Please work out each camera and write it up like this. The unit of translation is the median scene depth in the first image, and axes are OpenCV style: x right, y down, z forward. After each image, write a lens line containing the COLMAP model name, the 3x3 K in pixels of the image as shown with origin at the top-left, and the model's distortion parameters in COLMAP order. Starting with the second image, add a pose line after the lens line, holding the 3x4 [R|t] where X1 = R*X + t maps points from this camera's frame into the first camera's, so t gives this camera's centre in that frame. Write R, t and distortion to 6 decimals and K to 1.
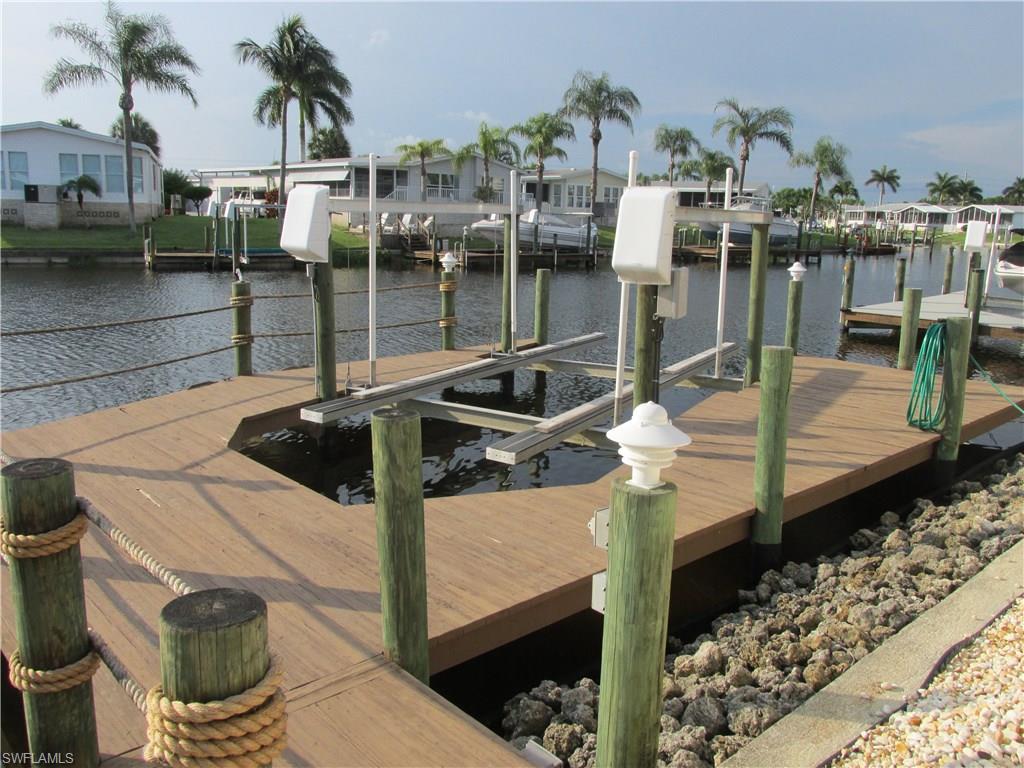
lens RADIAL K [[848.2, 0, 512.1], [0, 848.2, 382.4], [0, 0, 1]] dist [0.001651, 0.007010]
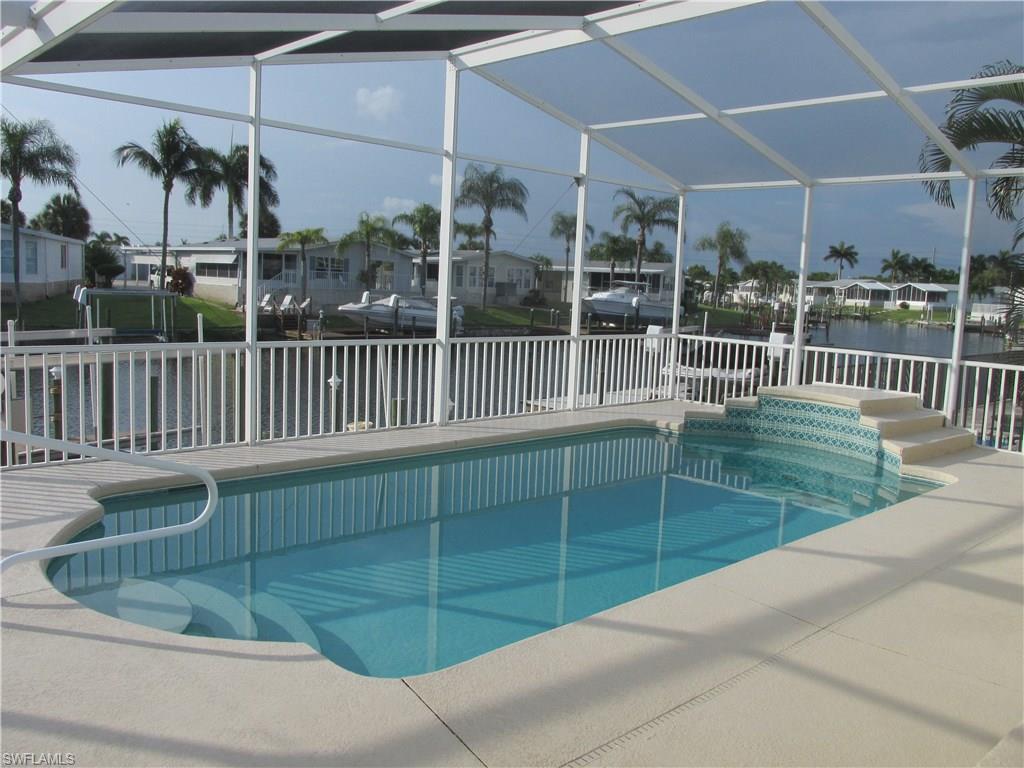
lens RADIAL K [[848.2, 0, 511.2], [0, 848.2, 386.1], [0, 0, 1]] dist [0.001651, 0.007010]
pose [[0.999906, 0.013463, 0.002519, 0.110920], [-0.013250, 0.997390, -0.070978, -0.006729], [-0.003468, 0.070938, 0.997475, -0.050921]]
